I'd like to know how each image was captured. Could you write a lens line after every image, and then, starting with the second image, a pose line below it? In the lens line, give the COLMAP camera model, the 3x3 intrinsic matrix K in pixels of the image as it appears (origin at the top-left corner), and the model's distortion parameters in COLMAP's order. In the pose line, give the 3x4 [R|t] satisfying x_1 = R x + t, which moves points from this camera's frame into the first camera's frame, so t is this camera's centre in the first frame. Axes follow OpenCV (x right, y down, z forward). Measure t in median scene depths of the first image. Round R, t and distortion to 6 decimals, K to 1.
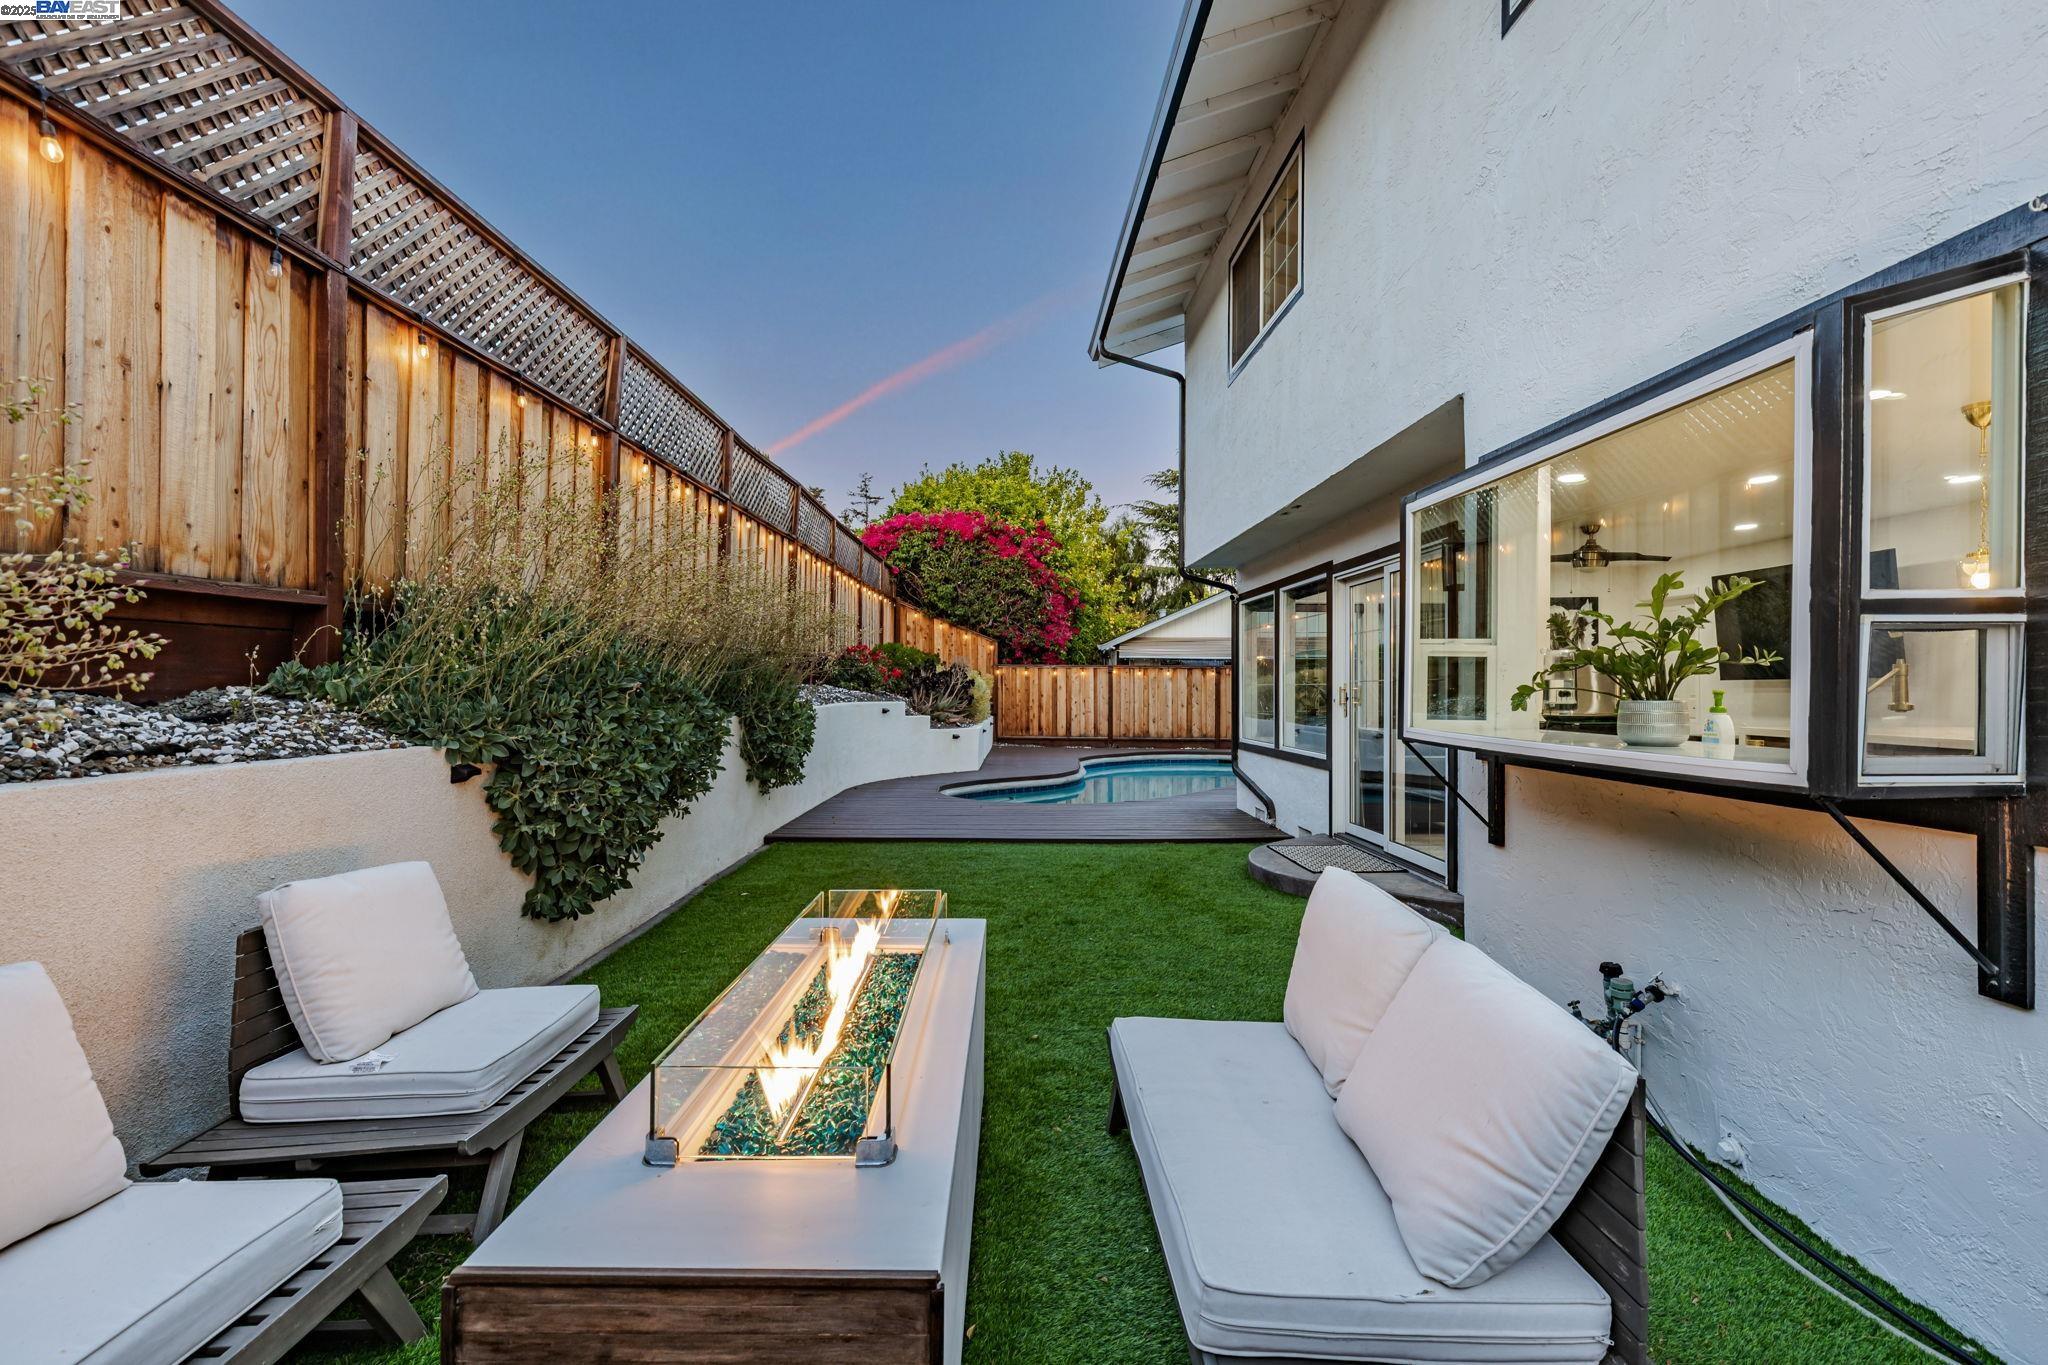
lens RADIAL K [[915.2, 0, 1021.5], [0, 915.2, 688.0], [0, 0, 1]] dist [0.016502, -0.000349]
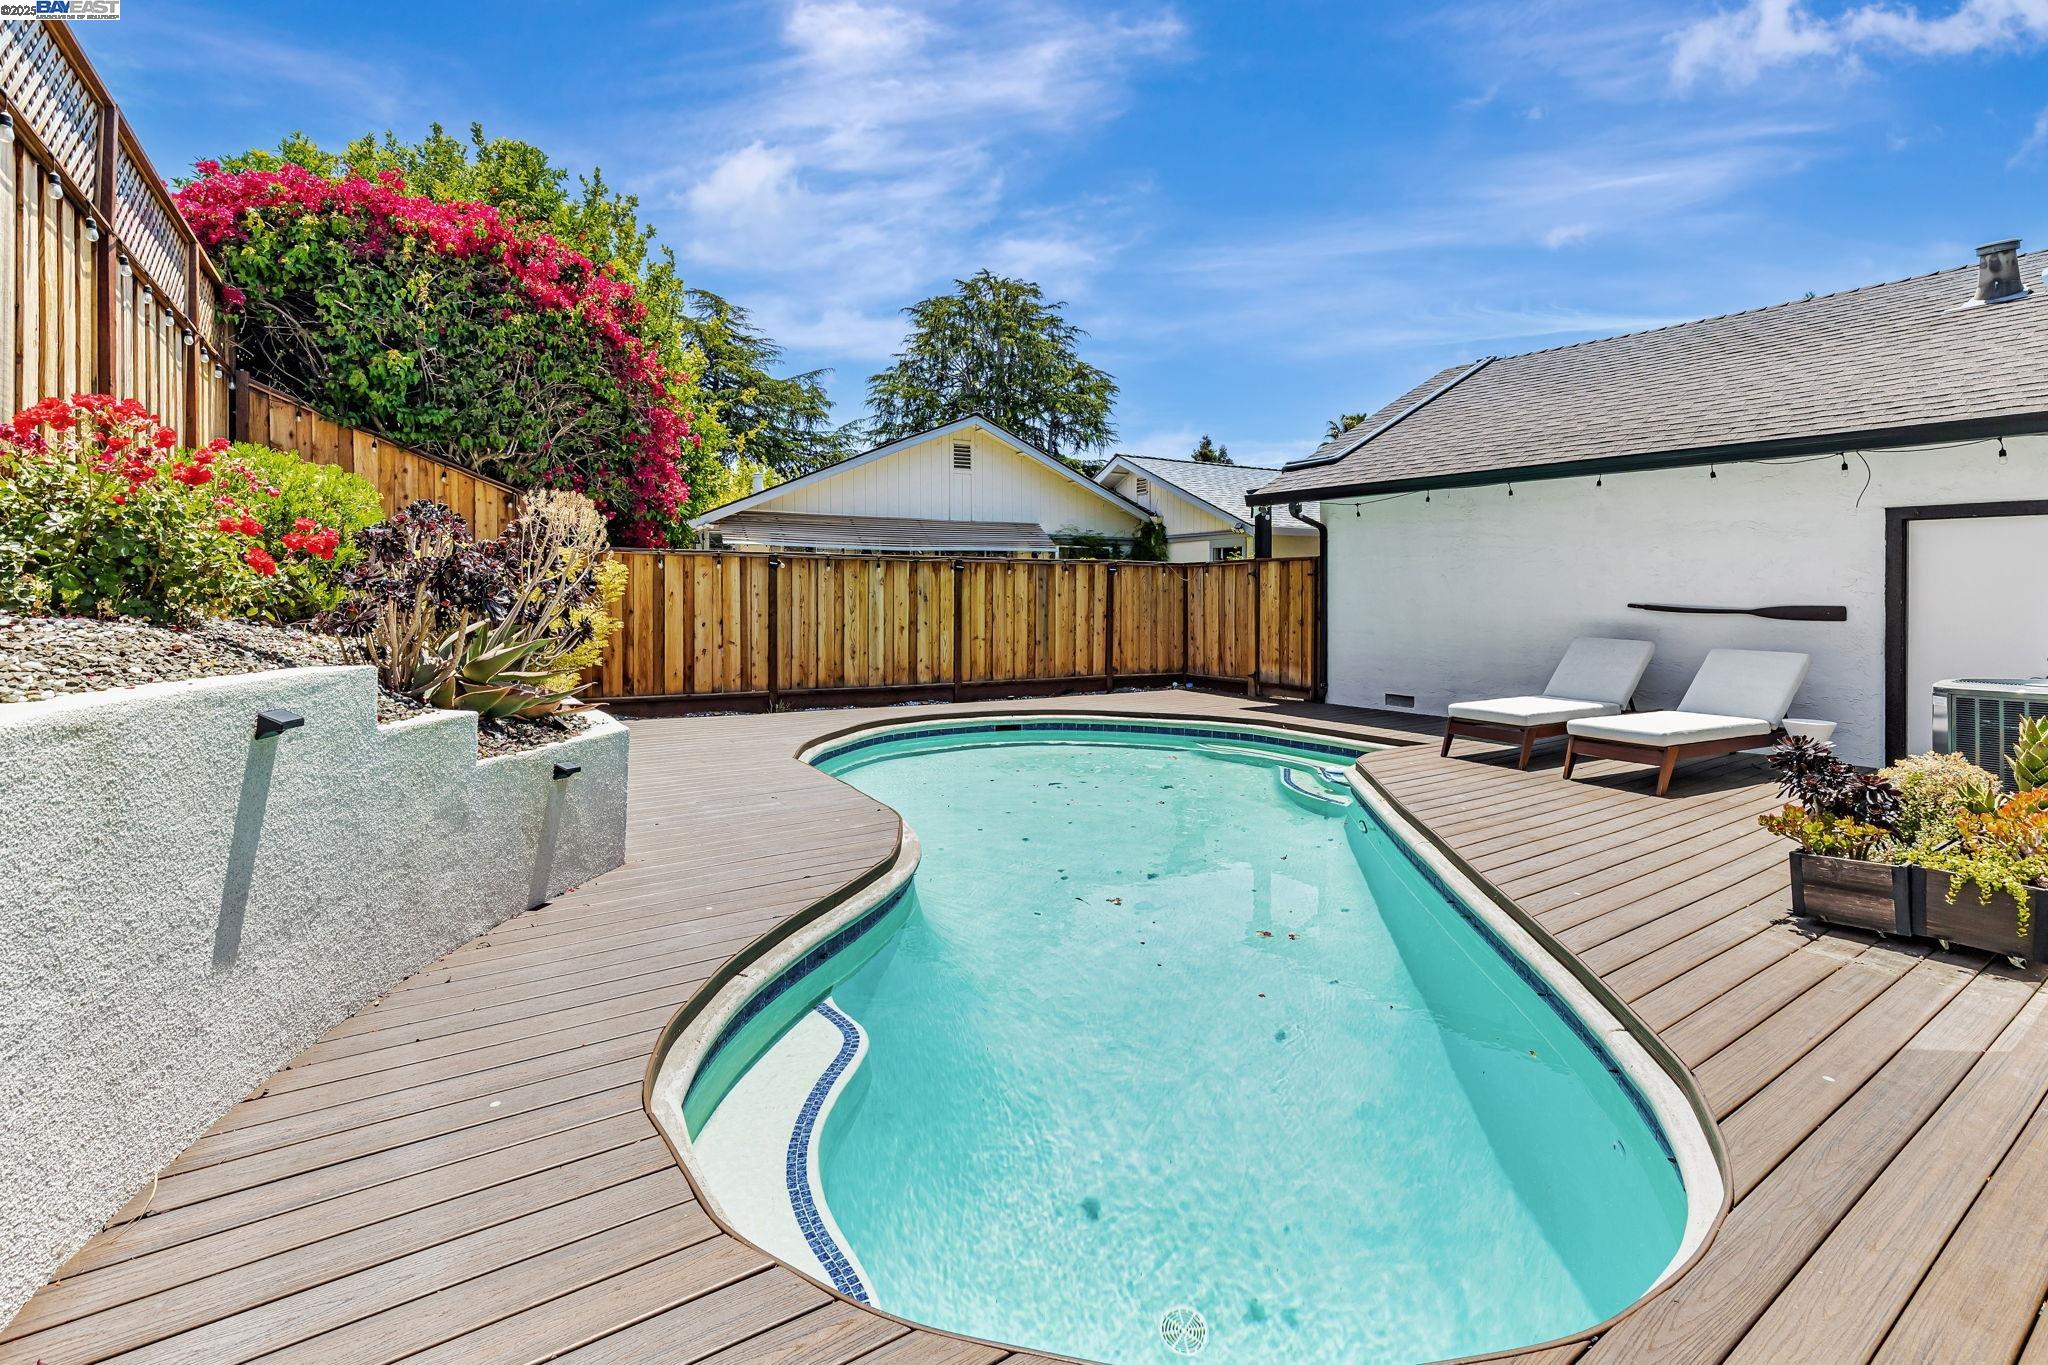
lens RADIAL K [[944.3, 0, 1039.7], [0, 944.3, 611.3], [0, 0, 1]] dist [-0.000978, -0.000079]
pose [[0.818687, -0.004411, 0.574222, -0.102505], [-0.007064, 0.999817, 0.017752, -0.002775], [-0.574196, -0.018589, 0.818507, 0.539436]]
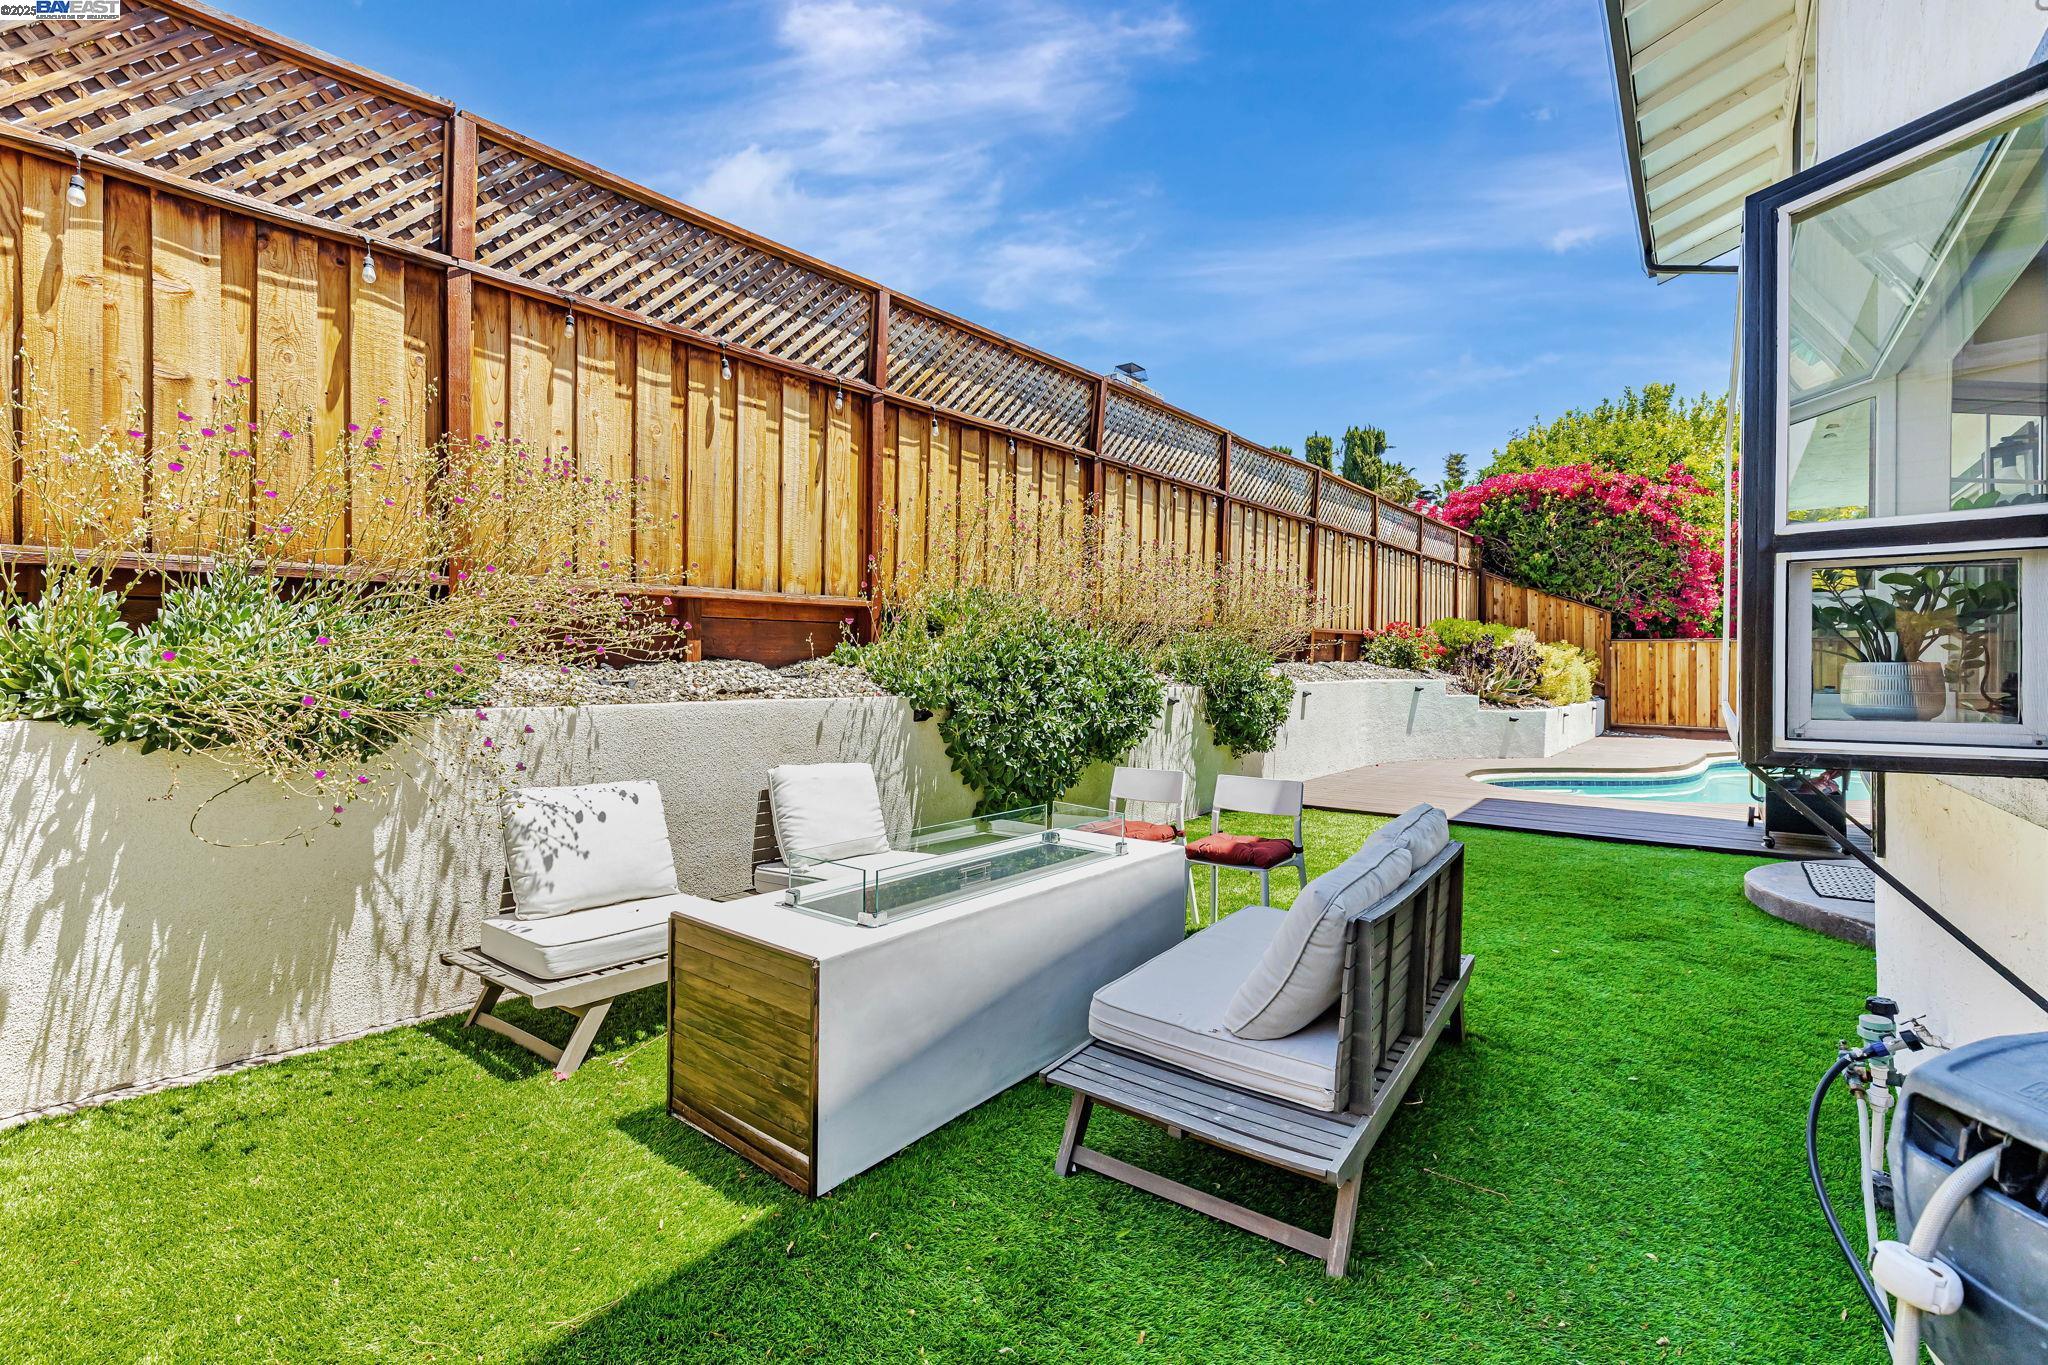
lens RADIAL K [[895.1, 0, 1019.8], [0, 895.1, 672.1], [0, 0, 1]] dist [0.010955, -0.000002]
pose [[0.787191, 0.005203, -0.616688, 0.068348], [-0.002725, 0.999984, 0.004958, 0.002335], [0.616704, -0.002222, 0.787192, -0.008167]]
